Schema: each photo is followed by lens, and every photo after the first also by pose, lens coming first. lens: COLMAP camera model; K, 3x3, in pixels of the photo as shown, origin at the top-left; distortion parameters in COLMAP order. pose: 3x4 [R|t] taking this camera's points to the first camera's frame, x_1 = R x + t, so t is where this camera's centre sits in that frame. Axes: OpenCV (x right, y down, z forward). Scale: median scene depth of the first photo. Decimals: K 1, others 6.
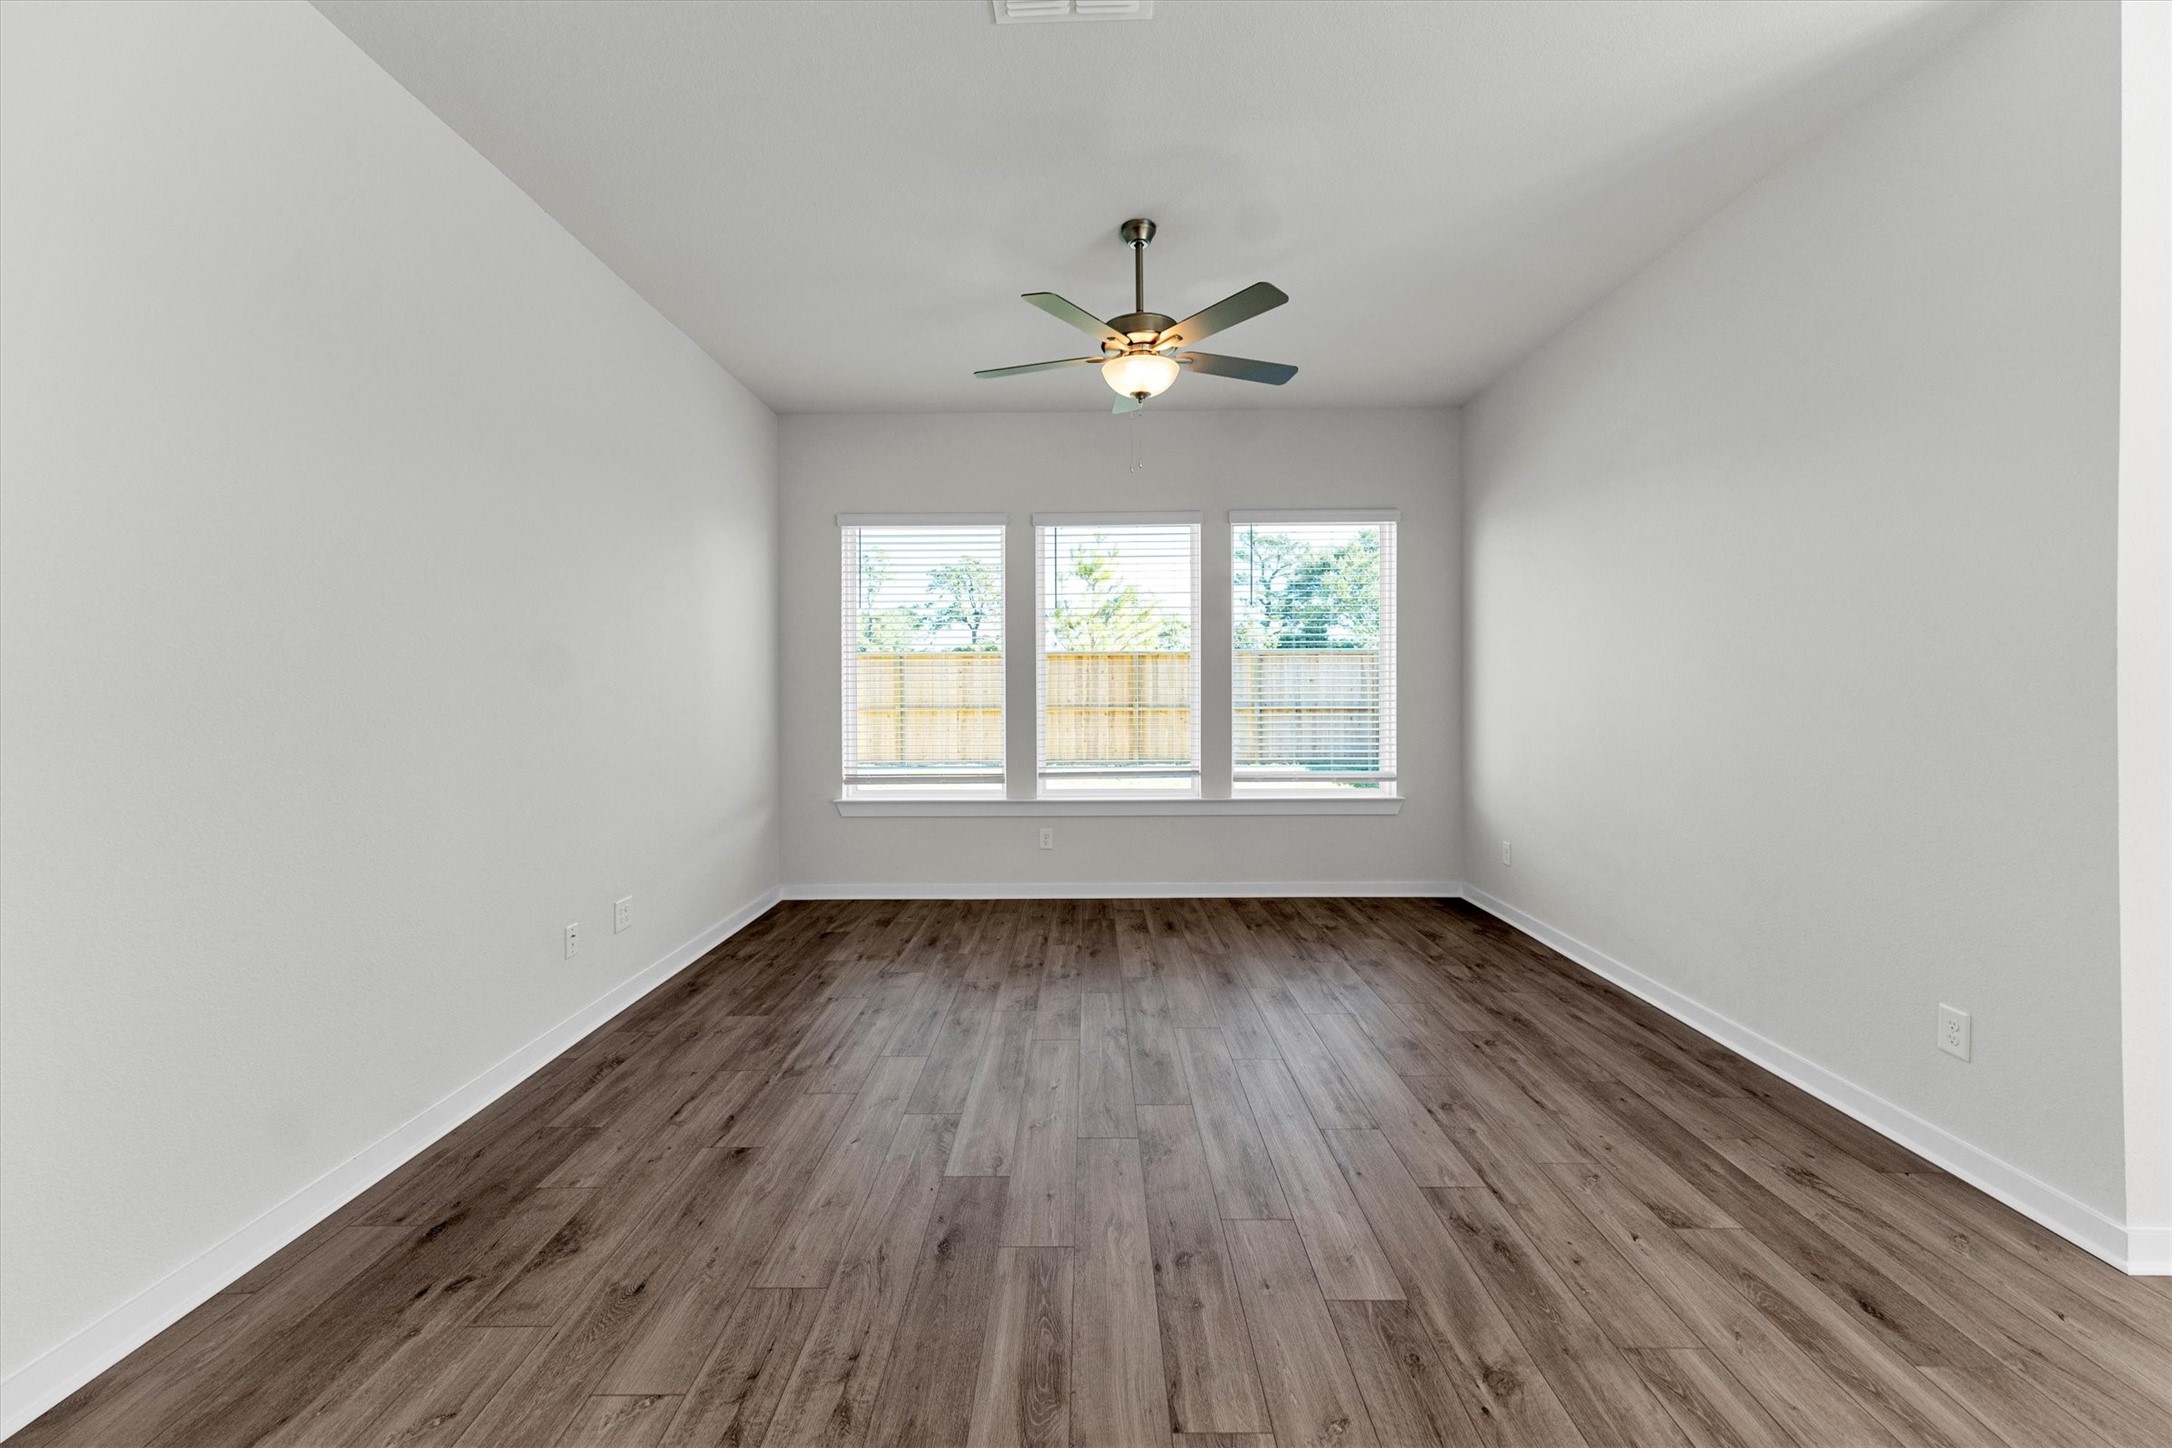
lens RADIAL K [[904.7, 0, 1075.4], [0, 904.7, 711.9], [0, 0, 1]] dist [0.002633, -0.000534]
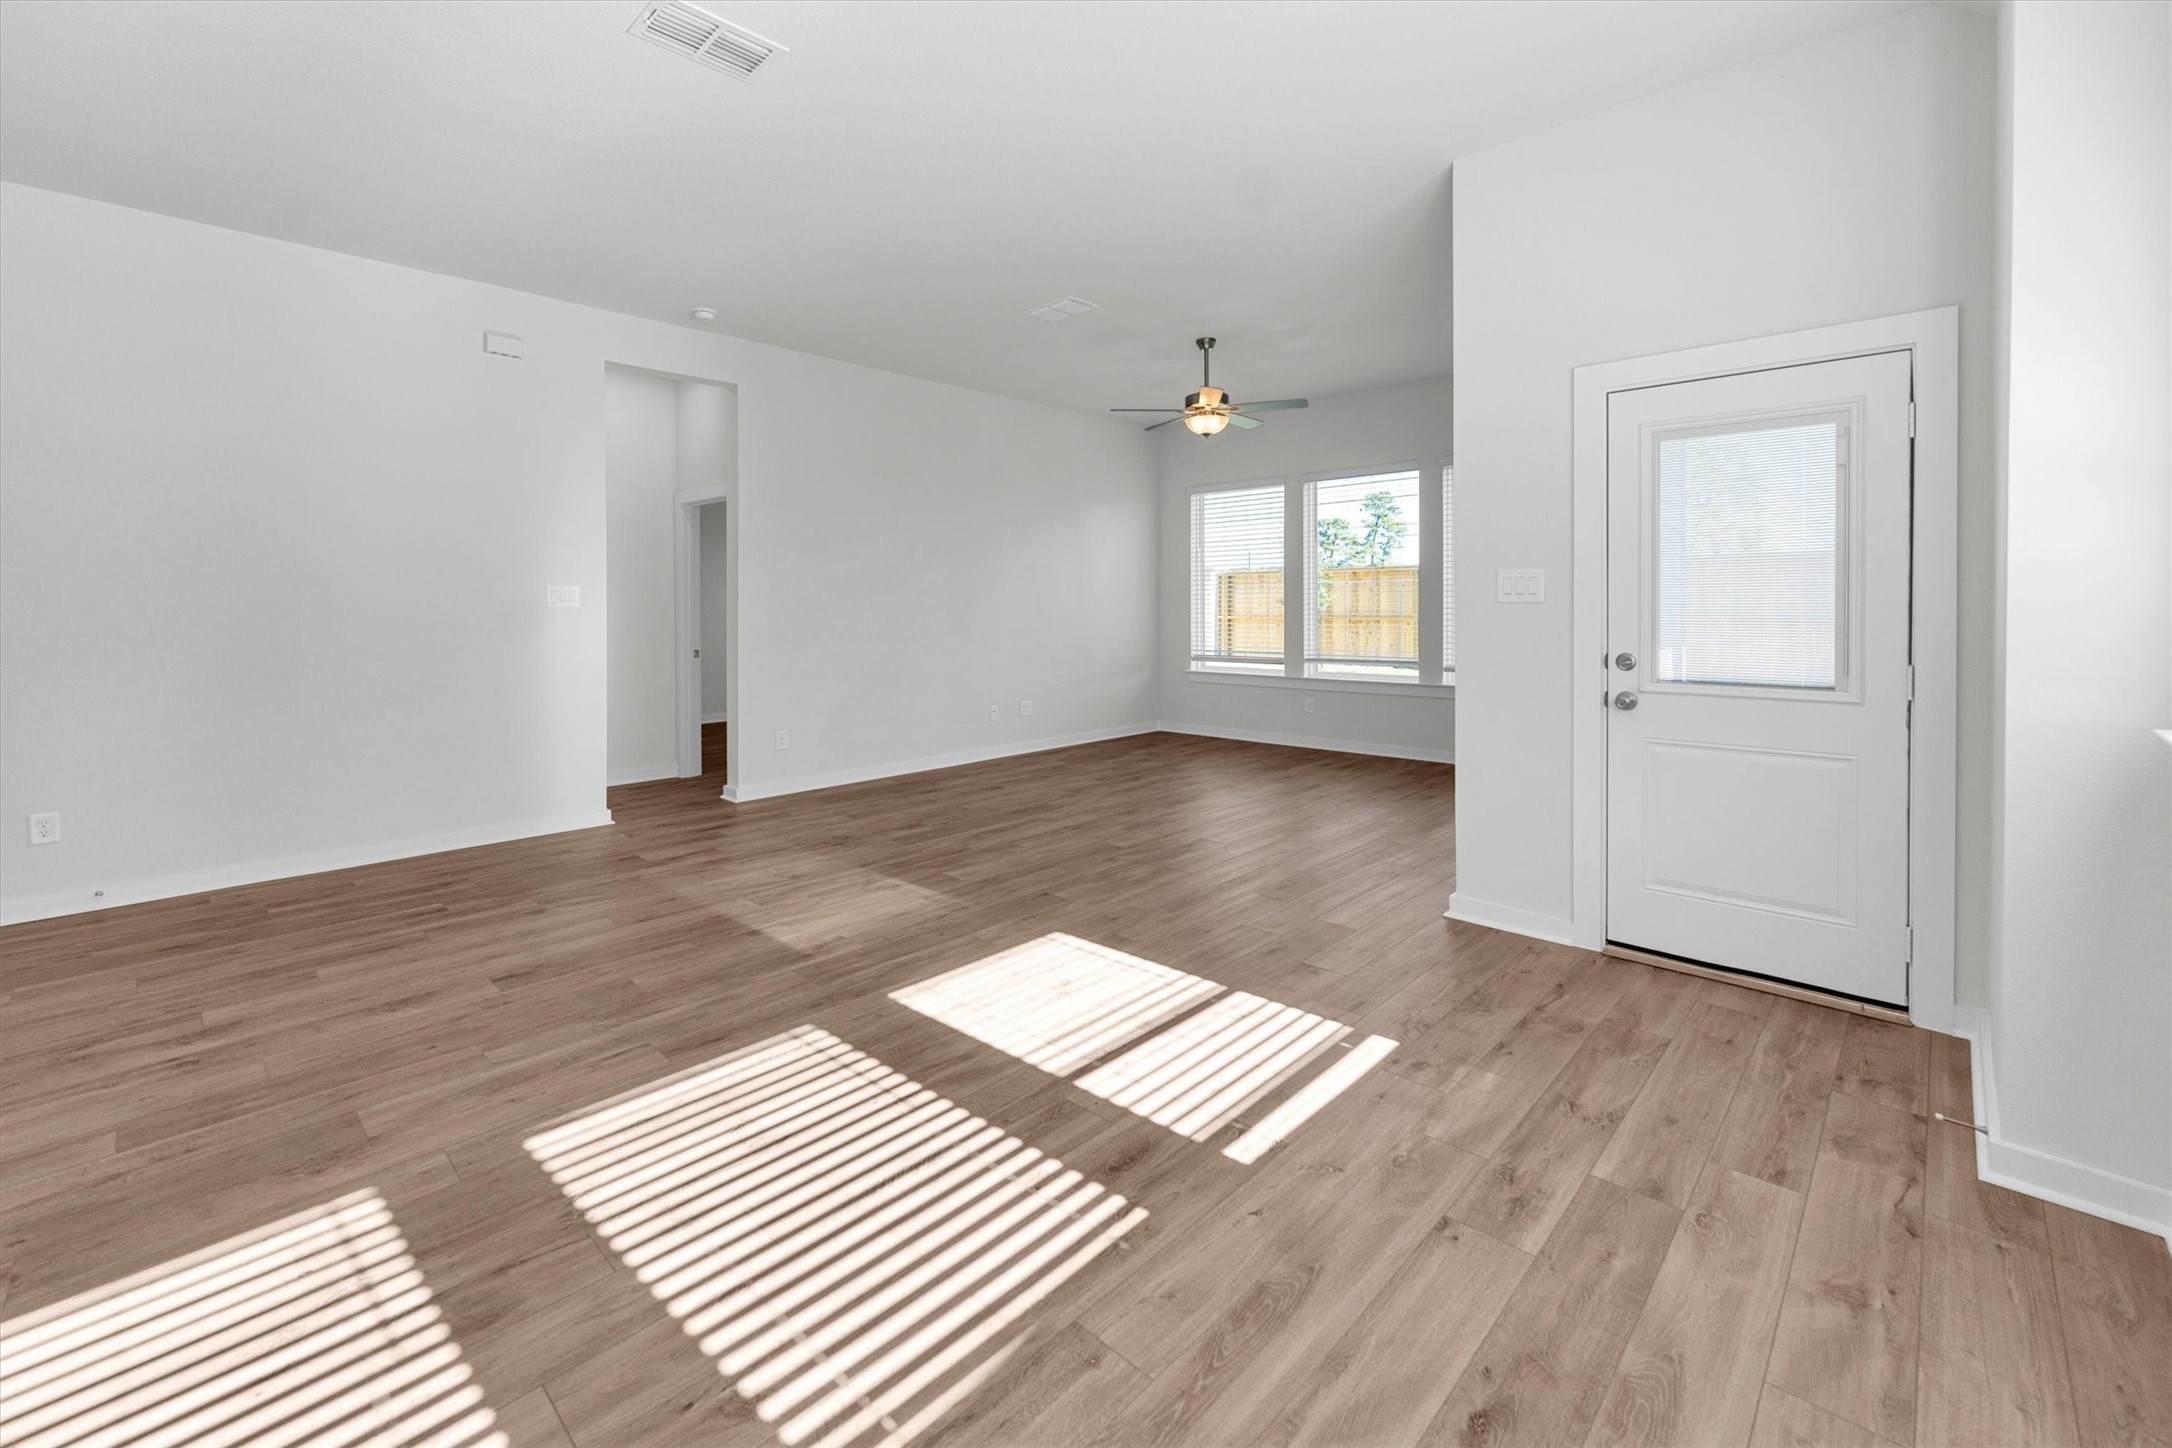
lens RADIAL K [[904.7, 0, 1062.1], [0, 904.7, 614.6], [0, 0, 1]] dist [0.002633, -0.000534]
pose [[0.721059, 0.005090, -0.692855, 0.669992], [-0.010224, 0.999942, -0.003294, 0.007406], [0.692798, 0.009459, 0.721070, -0.290197]]
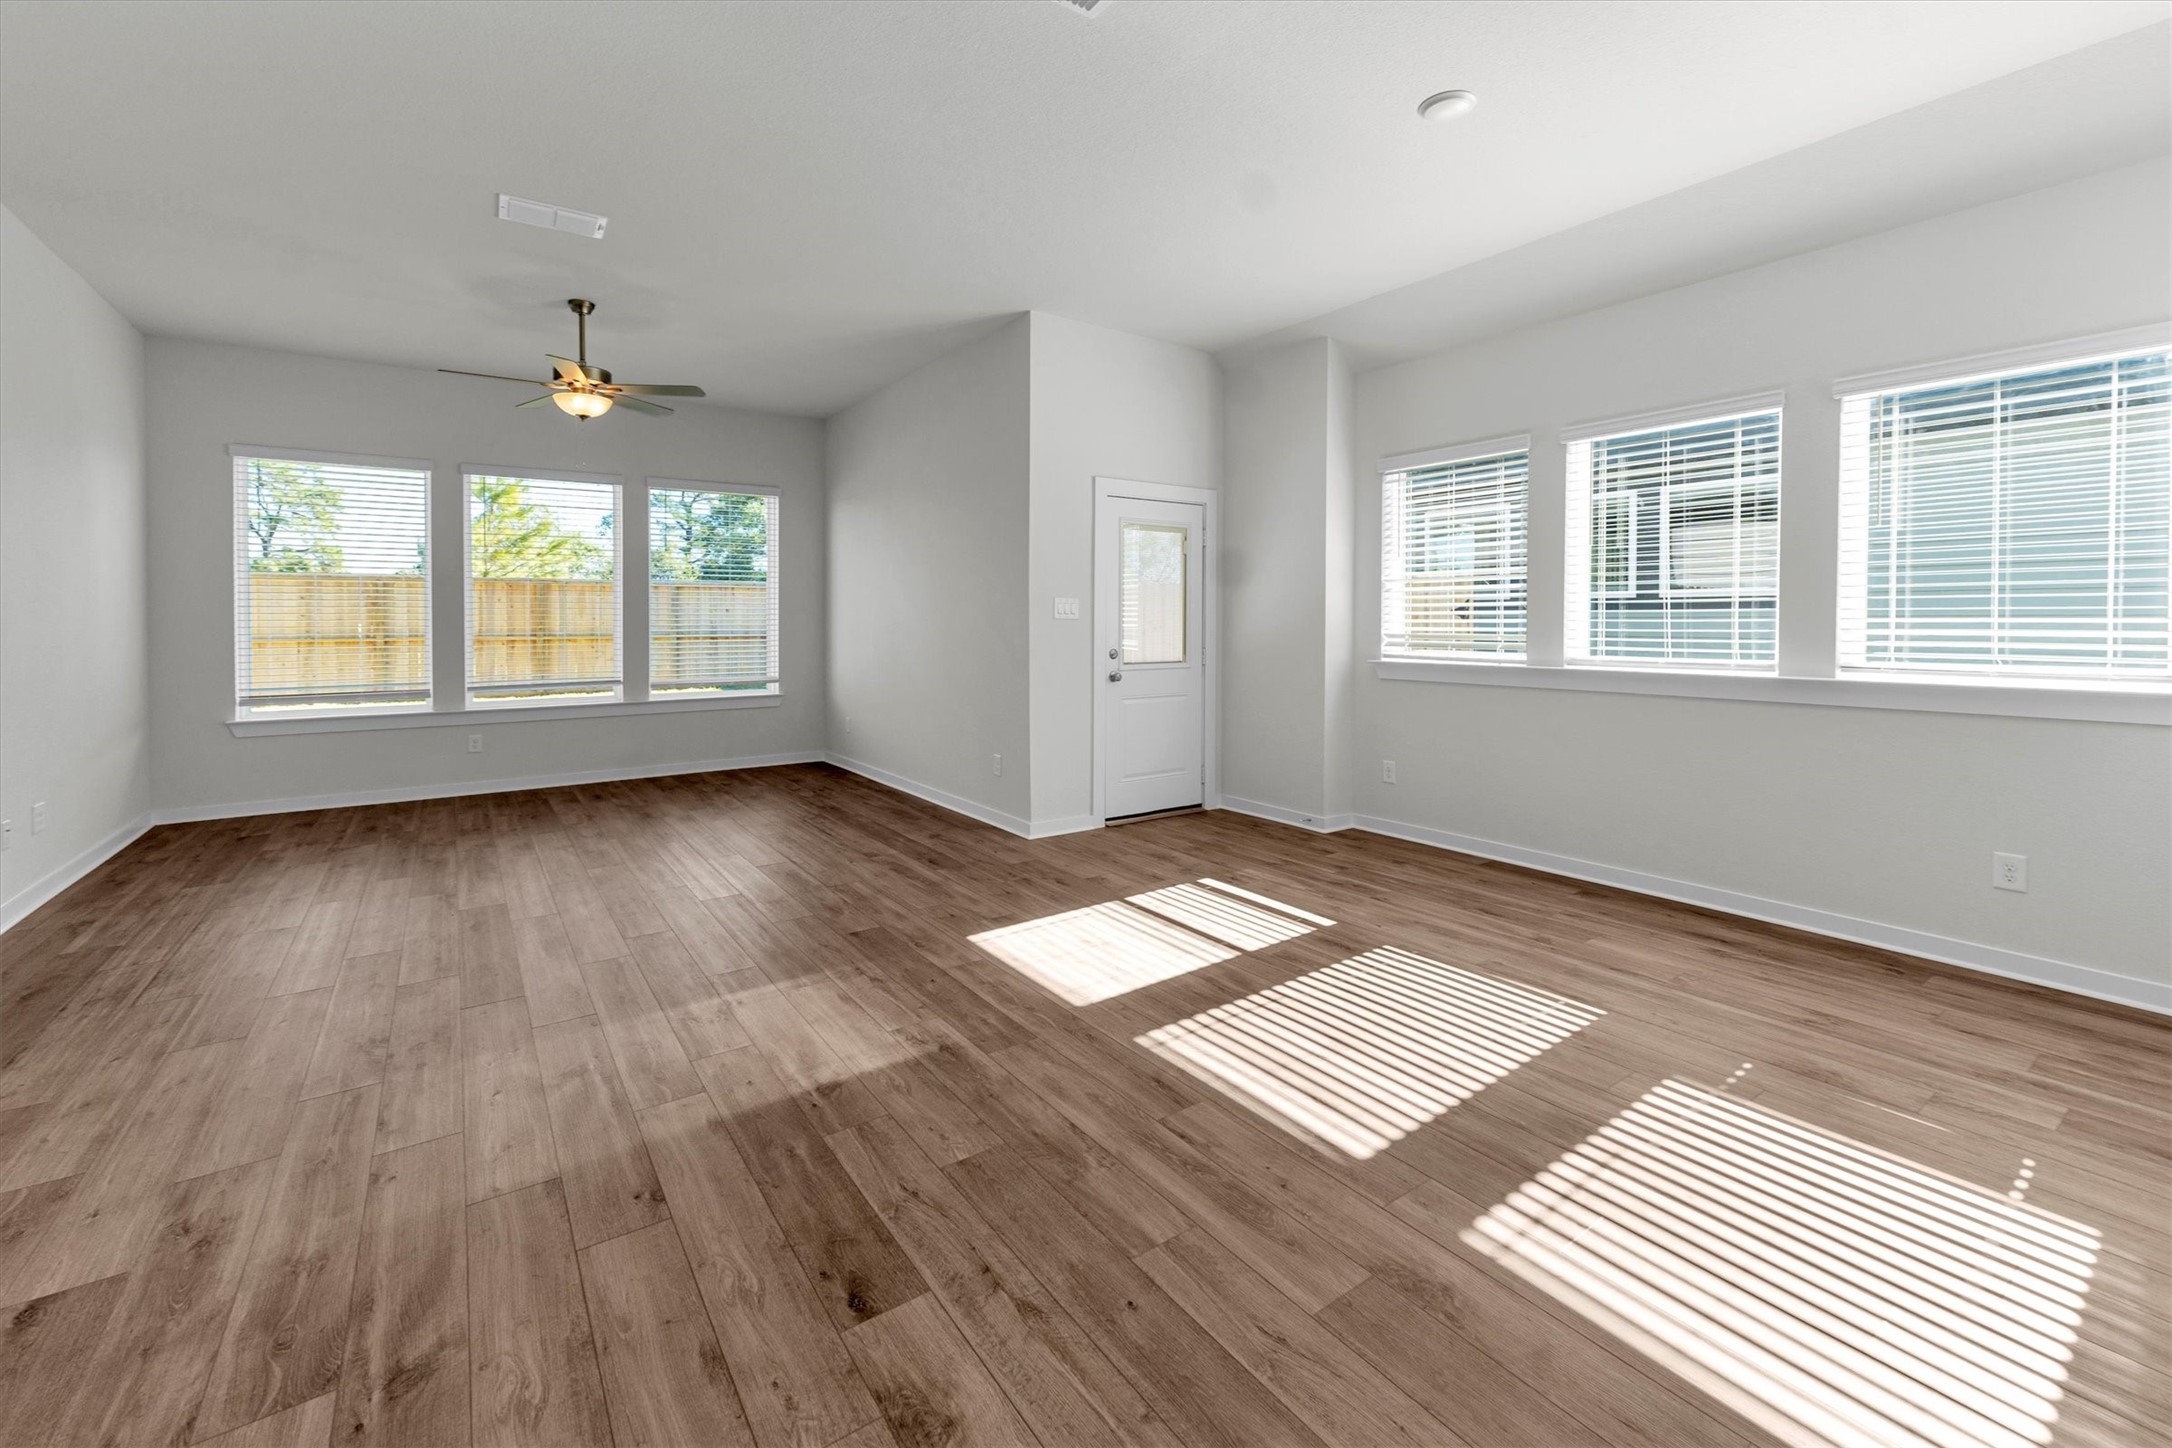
lens RADIAL K [[904.7, 0, 1089.2], [0, 904.7, 615.0], [0, 0, 1]] dist [0.002633, -0.000534]
pose [[0.810299, 0.005624, 0.585990, -0.075637], [0.012638, 0.999554, -0.027069, 0.016063], [-0.585880, 0.029340, 0.809866, -0.413569]]
